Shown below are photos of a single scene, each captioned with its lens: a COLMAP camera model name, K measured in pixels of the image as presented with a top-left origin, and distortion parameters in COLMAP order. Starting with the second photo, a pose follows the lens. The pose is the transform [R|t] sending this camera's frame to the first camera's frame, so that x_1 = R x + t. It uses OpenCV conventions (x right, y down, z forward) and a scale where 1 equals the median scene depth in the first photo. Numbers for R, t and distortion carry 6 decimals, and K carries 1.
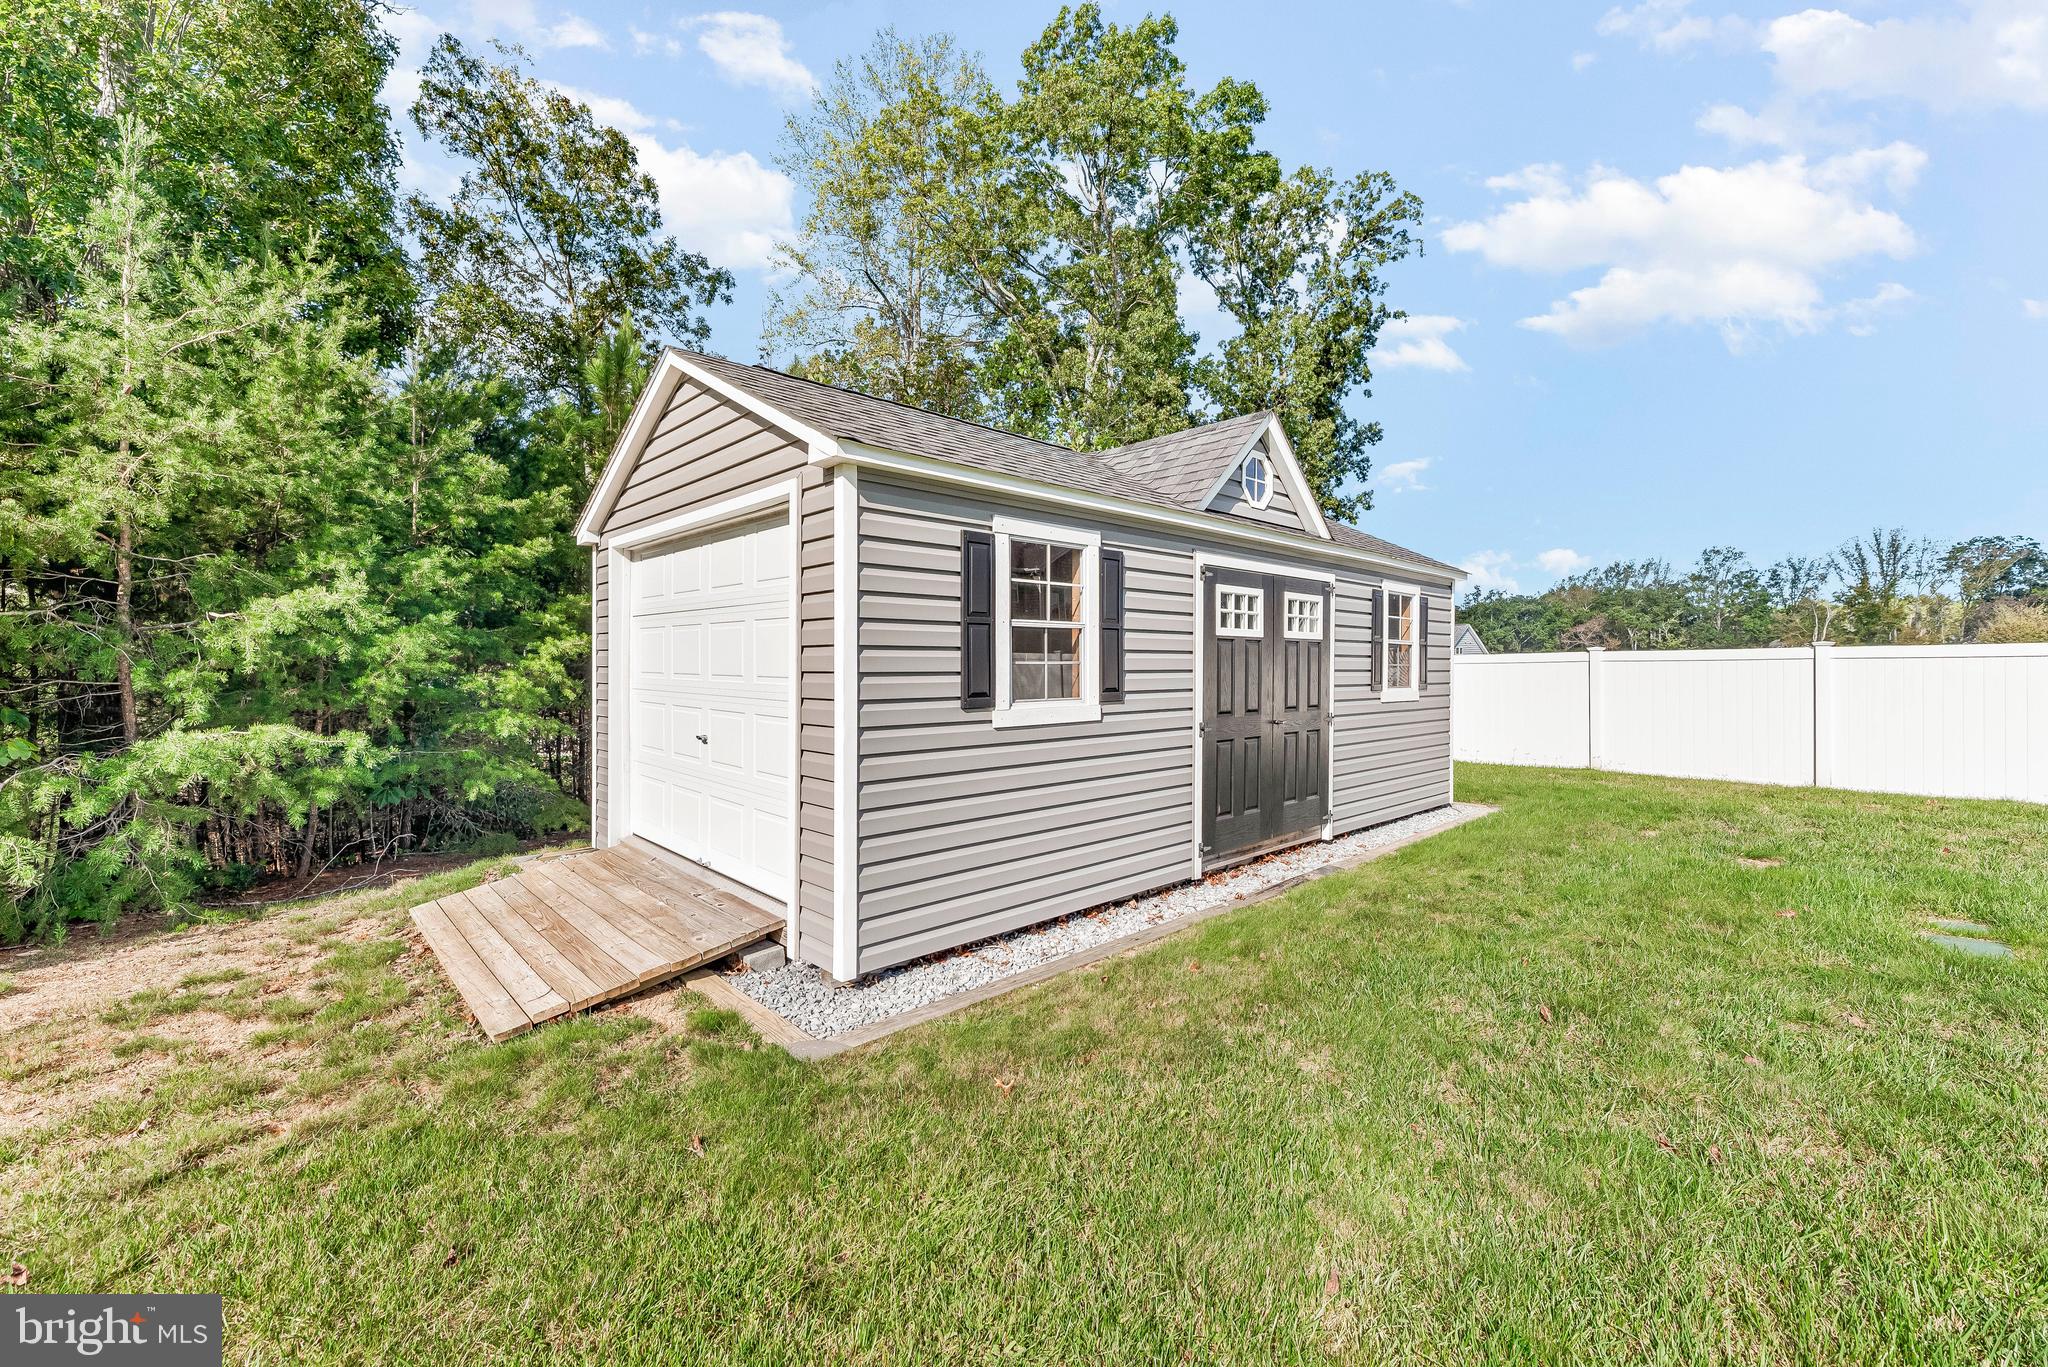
lens RADIAL K [[838.1, 0, 1014.0], [0, 838.1, 685.4], [0, 0, 1]] dist [-0.001284, -0.000125]
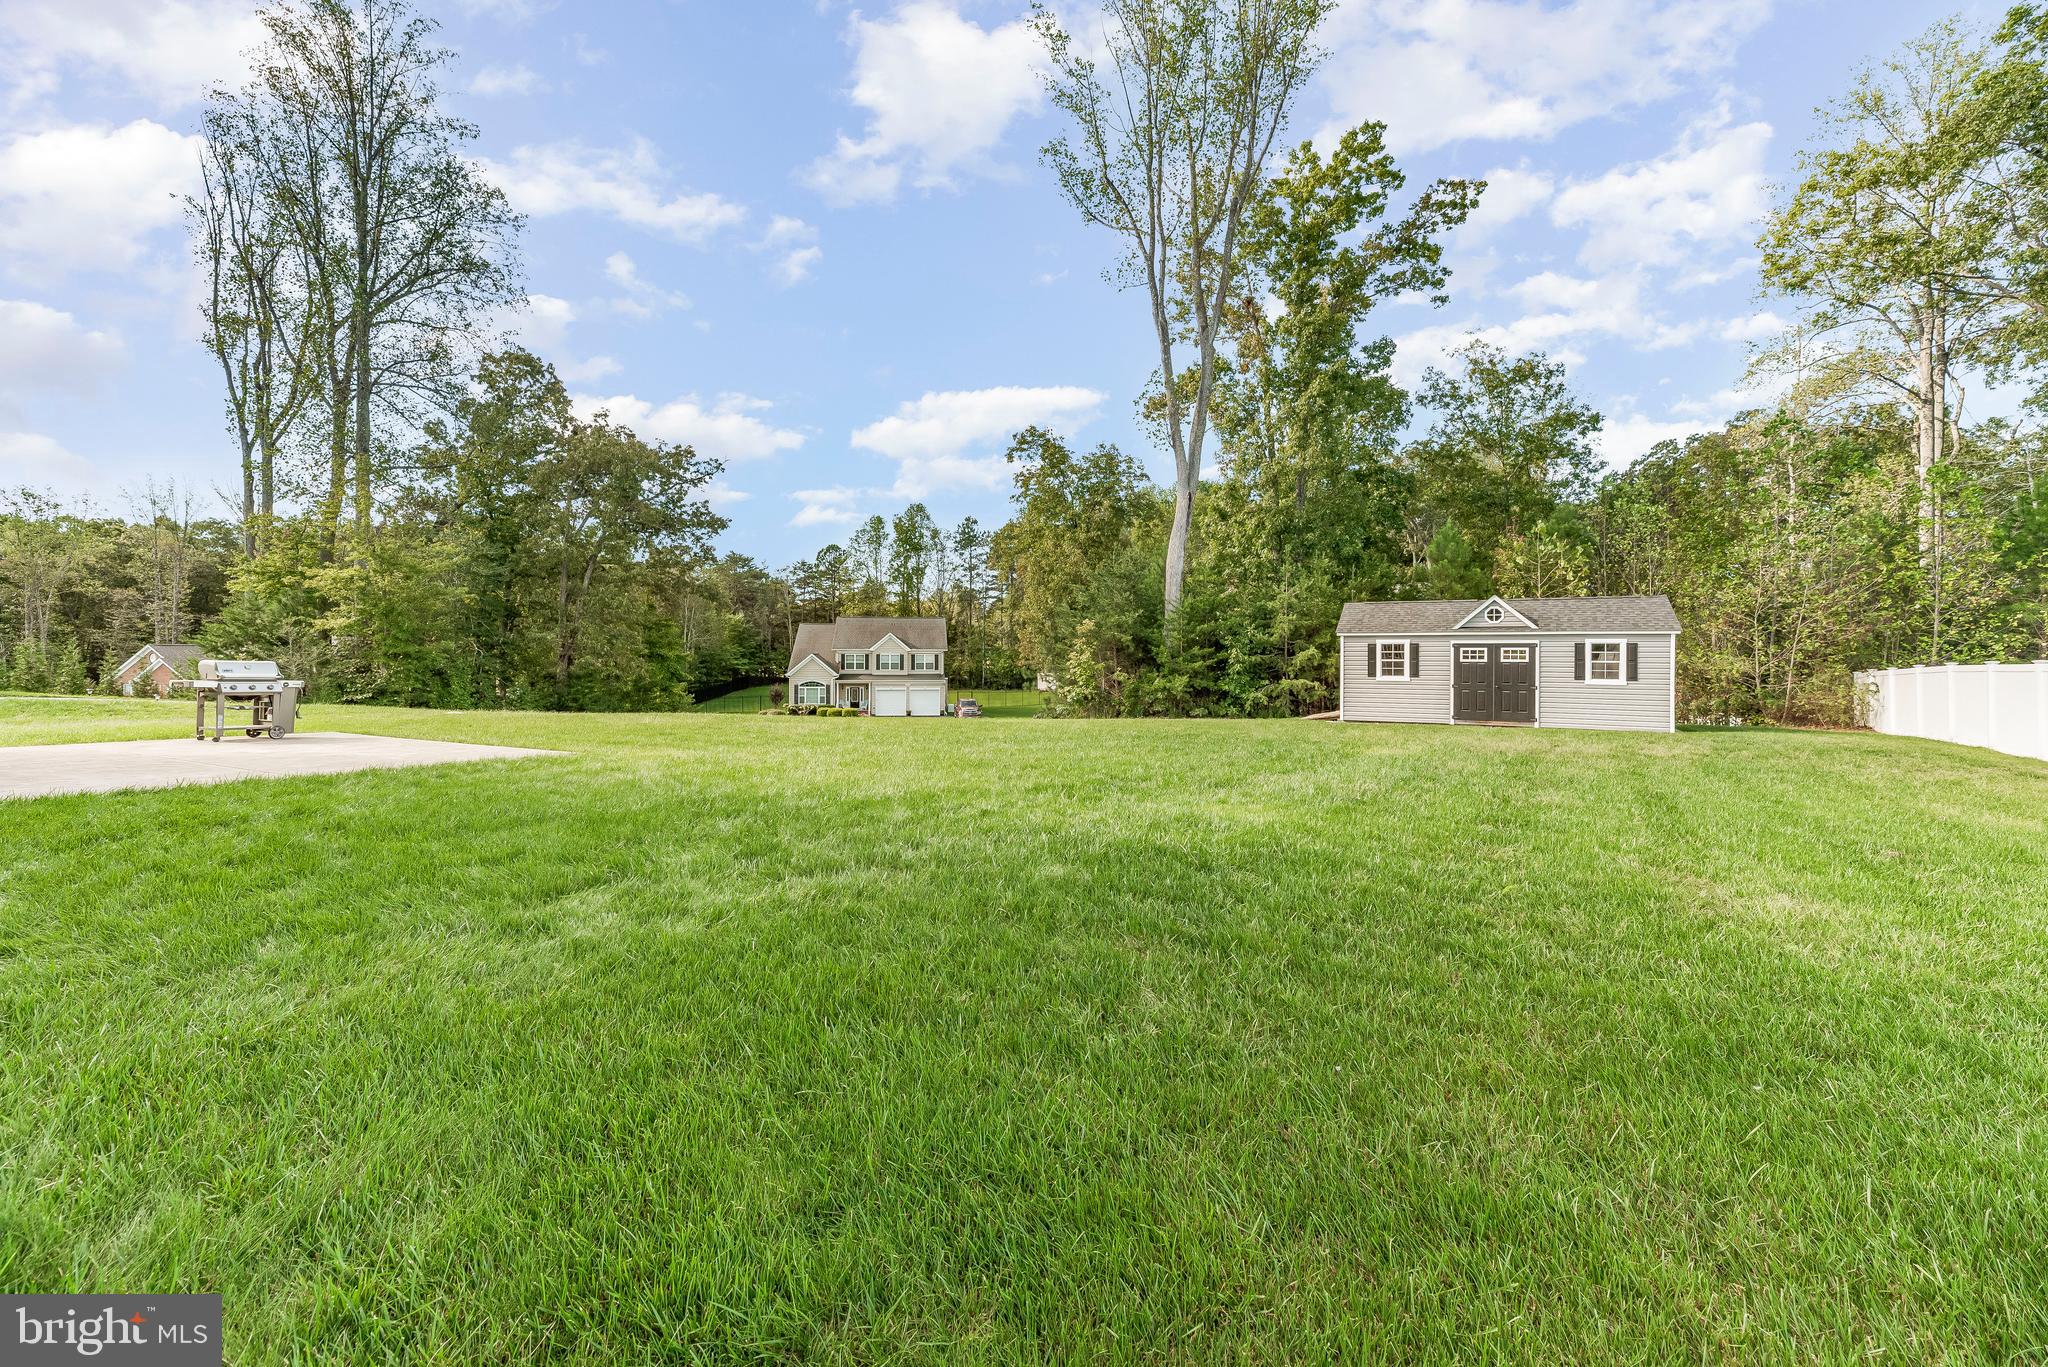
lens RADIAL K [[845.2, 0, 1006.2], [0, 845.2, 649.6], [0, 0, 1]] dist [0.000168, 0.000063]
pose [[0.326064, -0.006265, -0.945327, 3.227482], [-0.028330, 0.999464, -0.016396, 0.007073], [0.944923, 0.032127, 0.325712, -2.227848]]
